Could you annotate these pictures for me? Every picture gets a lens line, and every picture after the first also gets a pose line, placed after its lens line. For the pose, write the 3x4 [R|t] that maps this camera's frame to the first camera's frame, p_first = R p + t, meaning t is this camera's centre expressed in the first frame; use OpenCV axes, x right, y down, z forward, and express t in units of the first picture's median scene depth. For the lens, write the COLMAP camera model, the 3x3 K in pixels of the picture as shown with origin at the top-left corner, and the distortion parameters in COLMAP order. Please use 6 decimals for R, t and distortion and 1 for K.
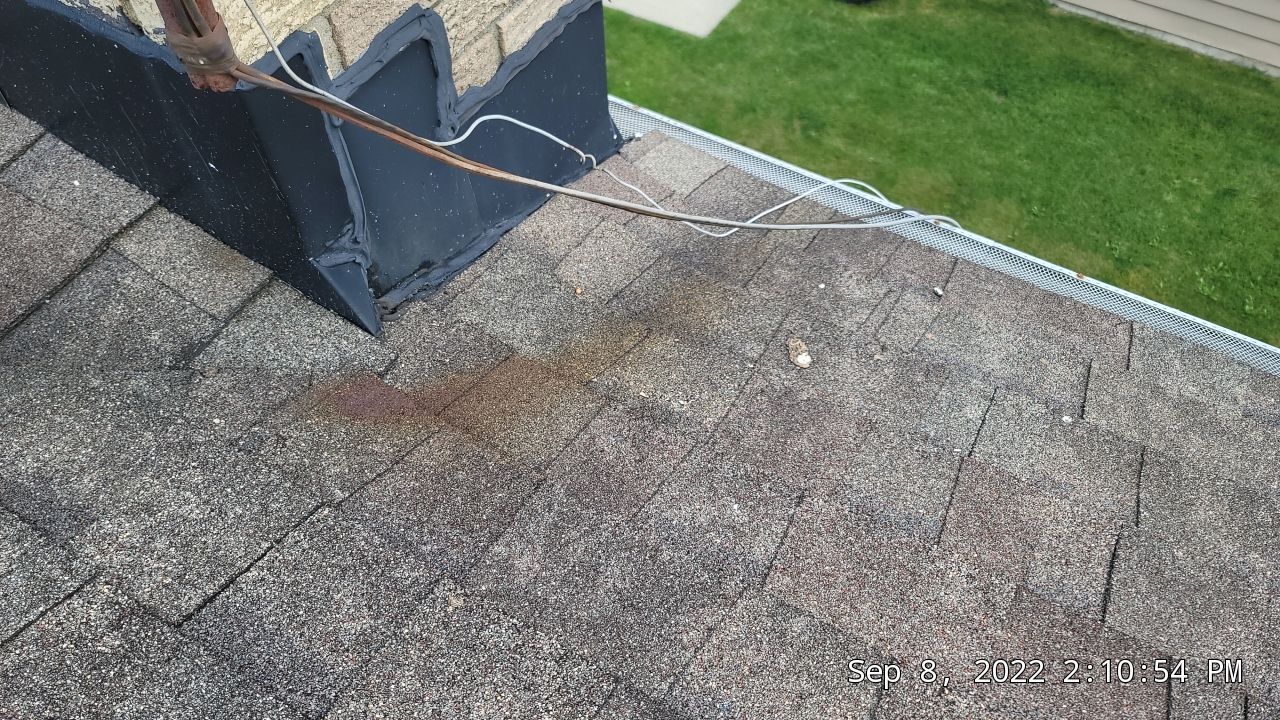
lens RADIAL K [[949.6, 0, 634.2], [0, 949.6, 353.0], [0, 0, 1]] dist [0.068892, -0.053838]
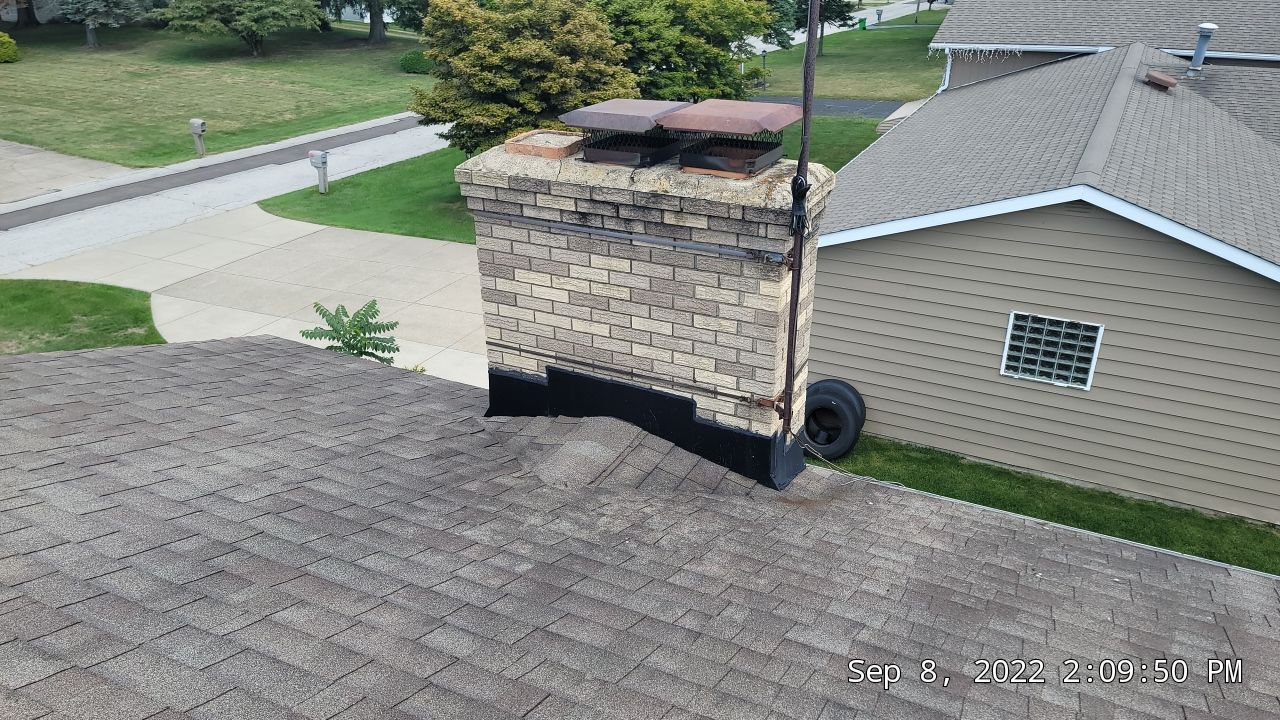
lens RADIAL K [[949.6, 0, 627.5], [0, 949.6, 376.0], [0, 0, 1]] dist [0.068892, -0.053838]
pose [[0.998428, -0.044775, 0.033726, -1.132351], [0.055172, 0.891334, -0.449977, 1.506641], [-0.009913, 0.451130, 0.892403, -3.359404]]
